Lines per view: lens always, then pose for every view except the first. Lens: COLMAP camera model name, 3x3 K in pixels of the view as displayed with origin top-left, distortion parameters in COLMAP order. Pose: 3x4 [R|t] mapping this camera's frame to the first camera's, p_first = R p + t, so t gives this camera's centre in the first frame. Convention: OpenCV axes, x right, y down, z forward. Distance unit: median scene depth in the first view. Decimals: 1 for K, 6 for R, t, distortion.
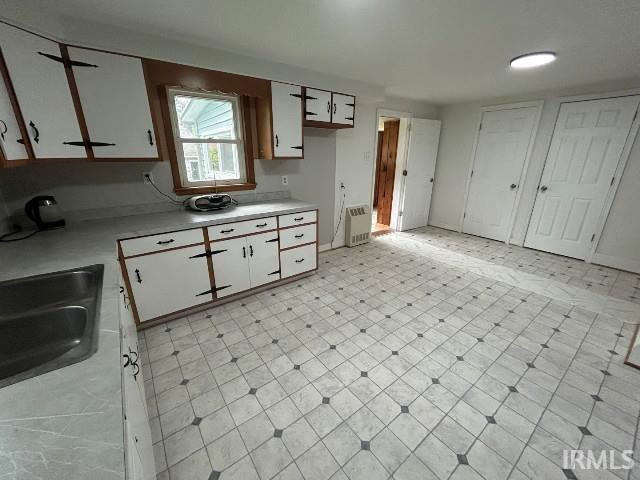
lens RADIAL K [[260.6, 0, 317.4], [0, 260.6, 239.2], [0, 0, 1]] dist [-0.001441, -0.000092]
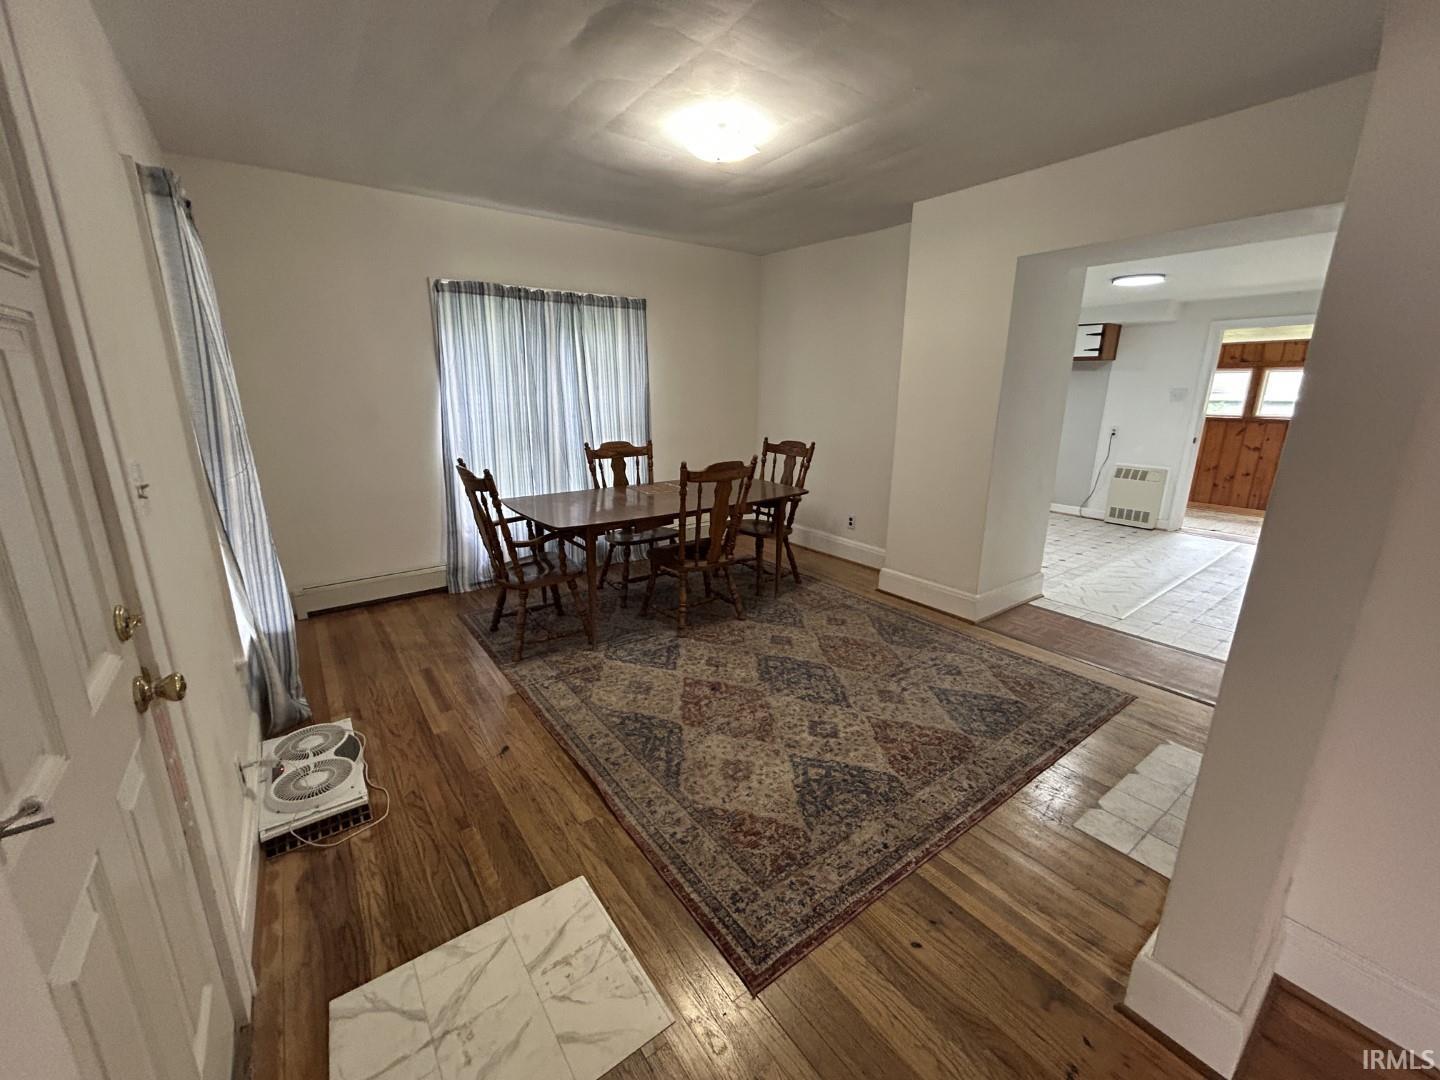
lens RADIAL K [[586.2, 0, 712.7], [0, 586.2, 536.0], [0, 0, 1]] dist [-0.001441, -0.000092]
pose [[0.006130, 0.248873, -0.968517, 2.426889], [-0.319764, 0.918170, 0.233912, 0.050094], [0.947477, 0.308263, 0.085209, -0.167827]]
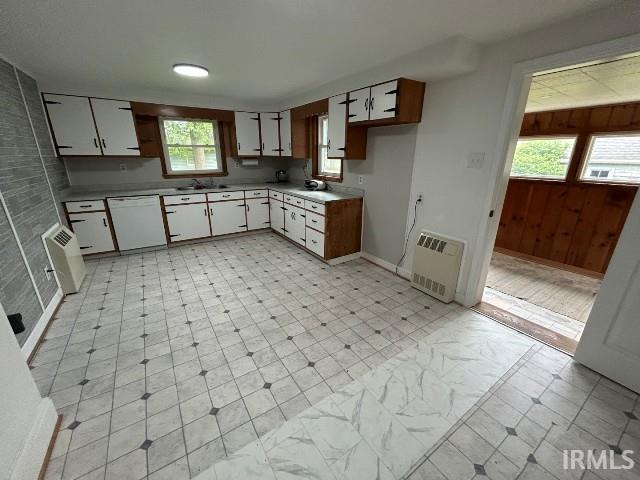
lens RADIAL K [[260.6, 0, 321.8], [0, 260.6, 239.3], [0, 0, 1]] dist [-0.001441, -0.000092]
pose [[-0.055005, 0.308145, -0.949748, 1.147500], [-0.319286, 0.895818, 0.309139, -0.333896], [0.946061, 0.320245, 0.049112, 1.022548]]
